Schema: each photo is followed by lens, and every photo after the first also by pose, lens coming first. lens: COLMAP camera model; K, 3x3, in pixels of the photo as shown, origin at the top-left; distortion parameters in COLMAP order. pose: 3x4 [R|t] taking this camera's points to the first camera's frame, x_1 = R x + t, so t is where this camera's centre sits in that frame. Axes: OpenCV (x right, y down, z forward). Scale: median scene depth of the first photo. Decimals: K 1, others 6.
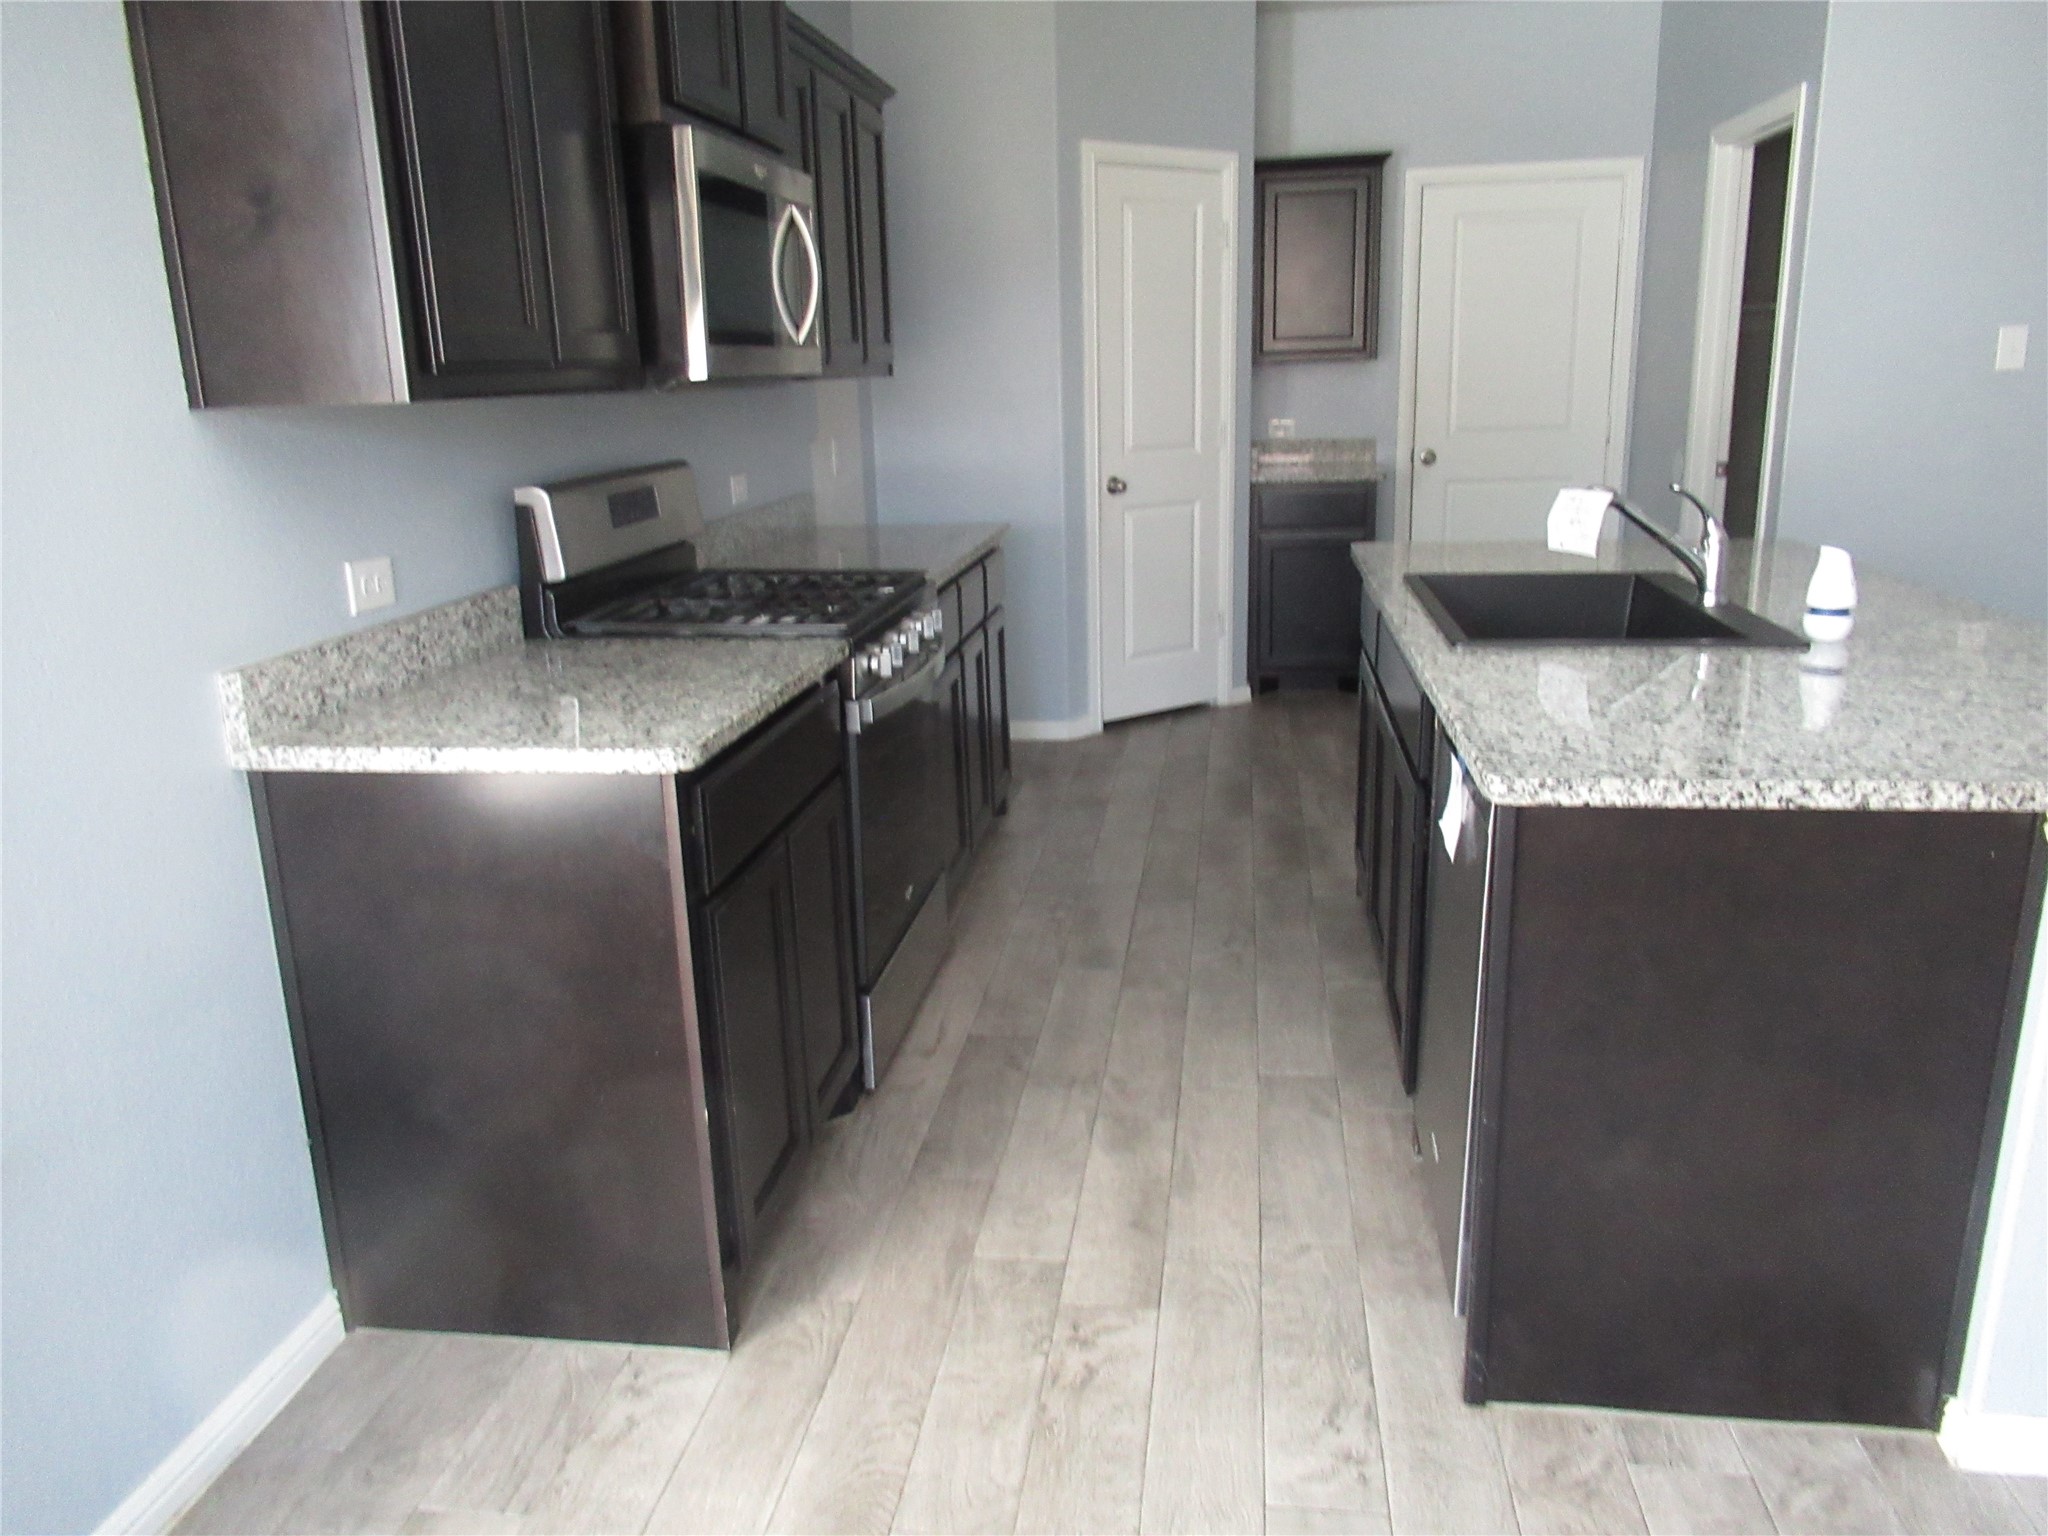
lens RADIAL K [[1539.0, 0, 1031.8], [0, 1539.0, 768.4], [0, 0, 1]] dist [-0.013769, 0.002983]
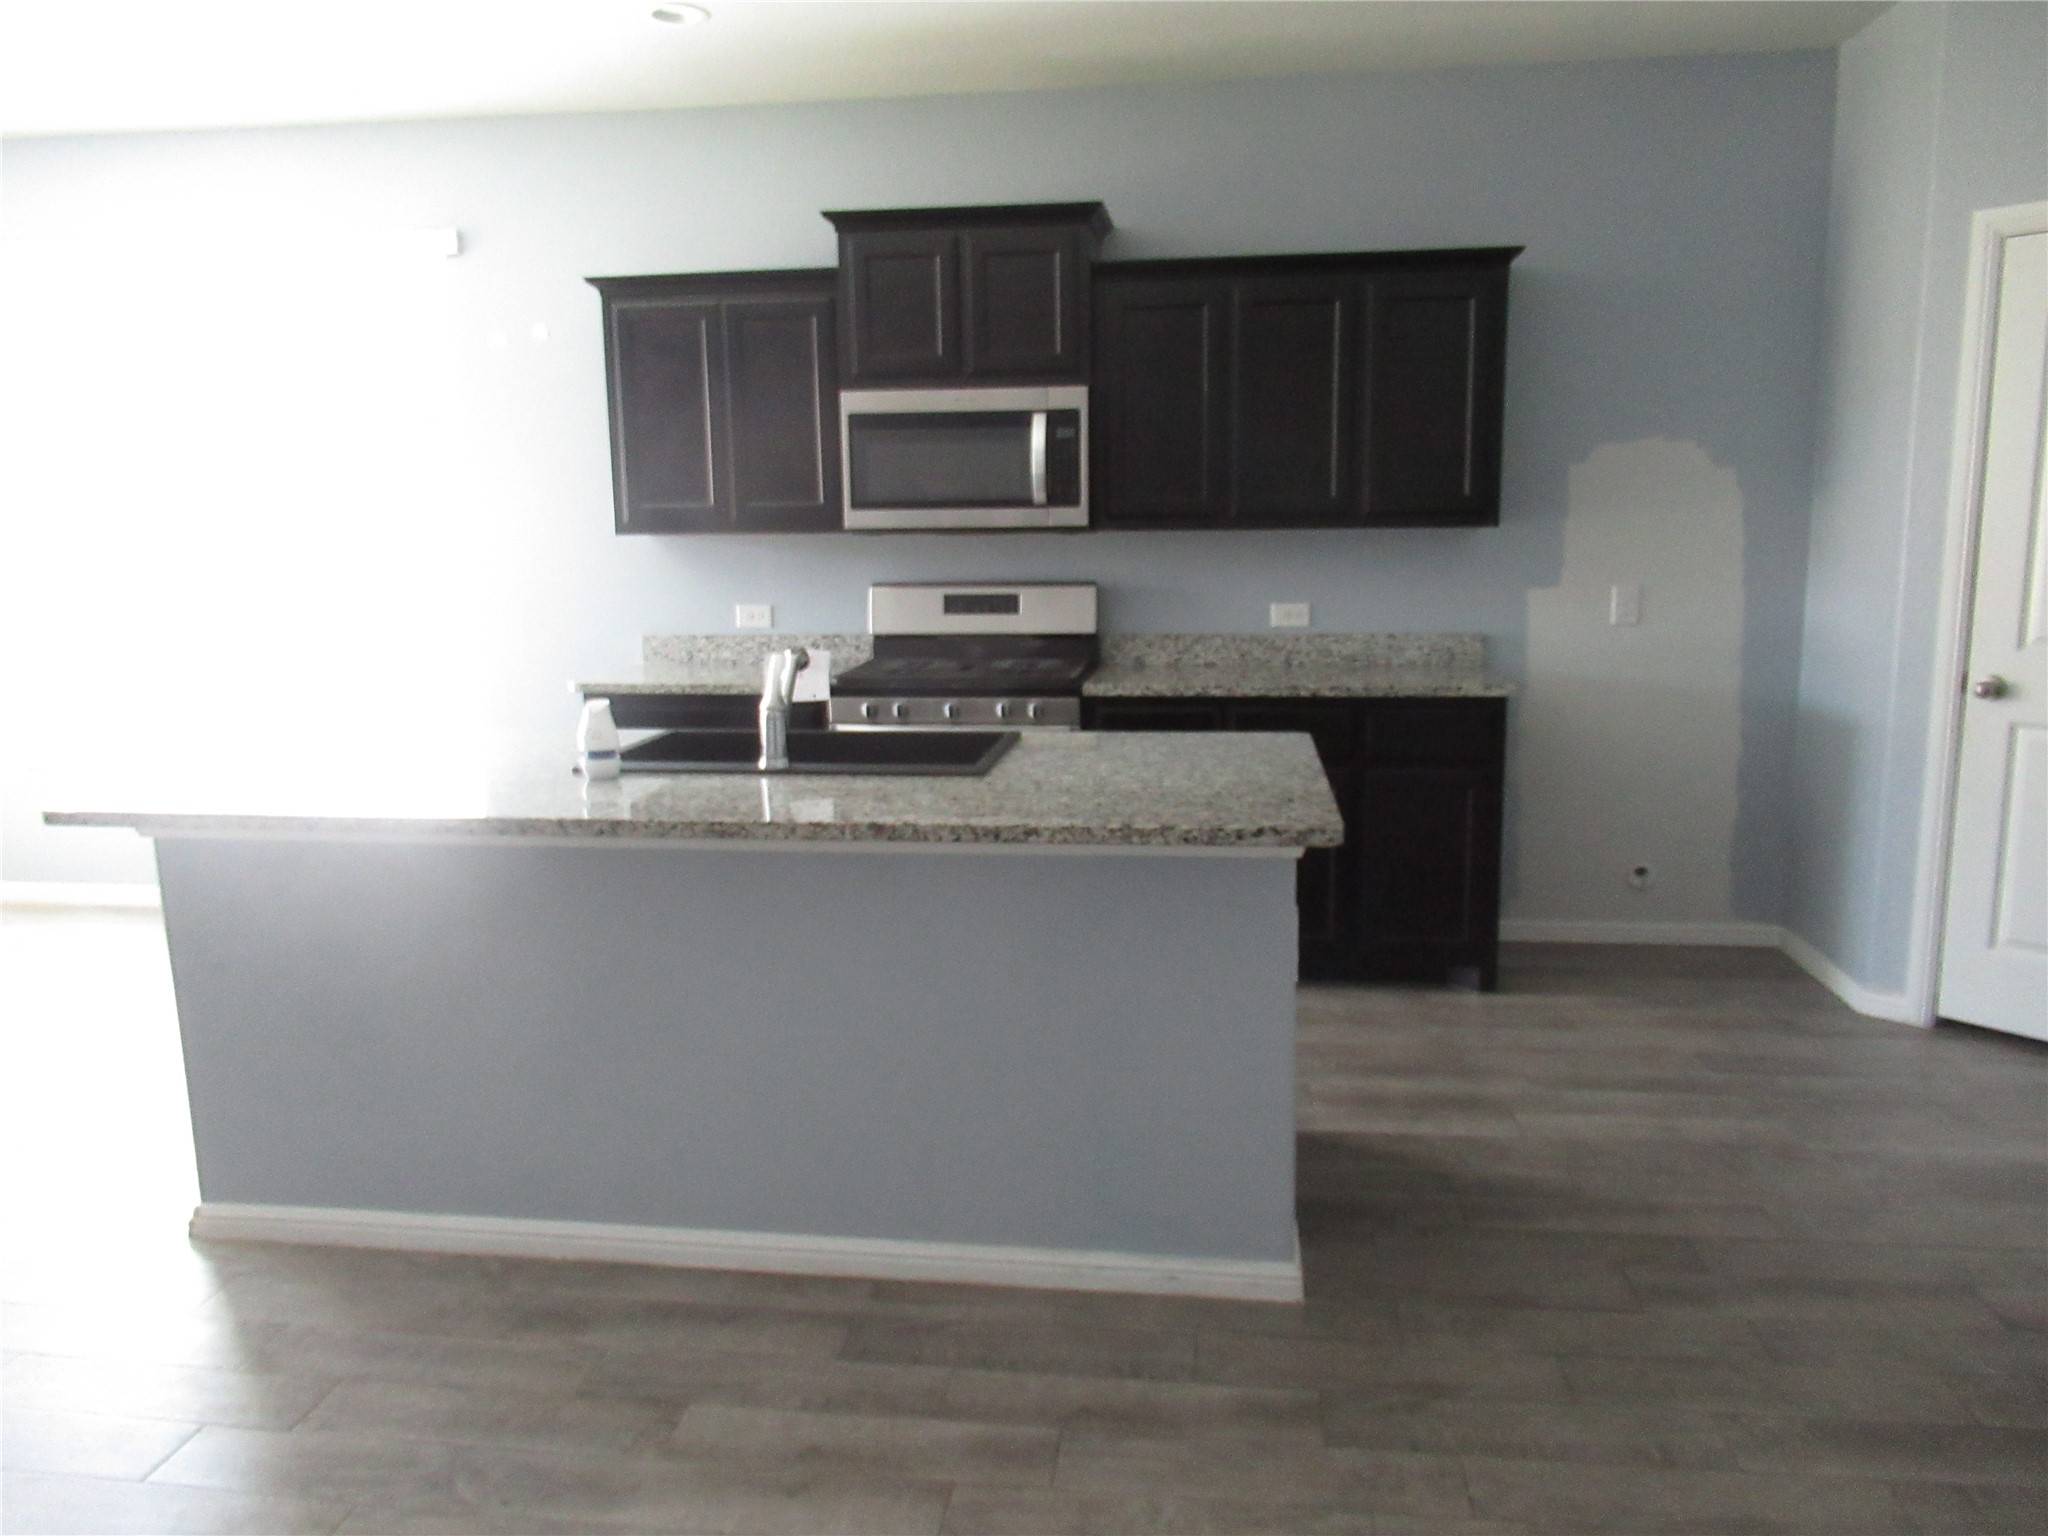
lens RADIAL K [[1539.0, 0, 1023.3], [0, 1539.0, 774.5], [0, 0, 1]] dist [-0.013769, 0.002983]
pose [[-0.010501, 0.182449, -0.983159, 1.819526], [-0.243962, 0.953035, 0.179464, -0.402077], [0.969728, 0.241738, 0.034503, 1.371640]]
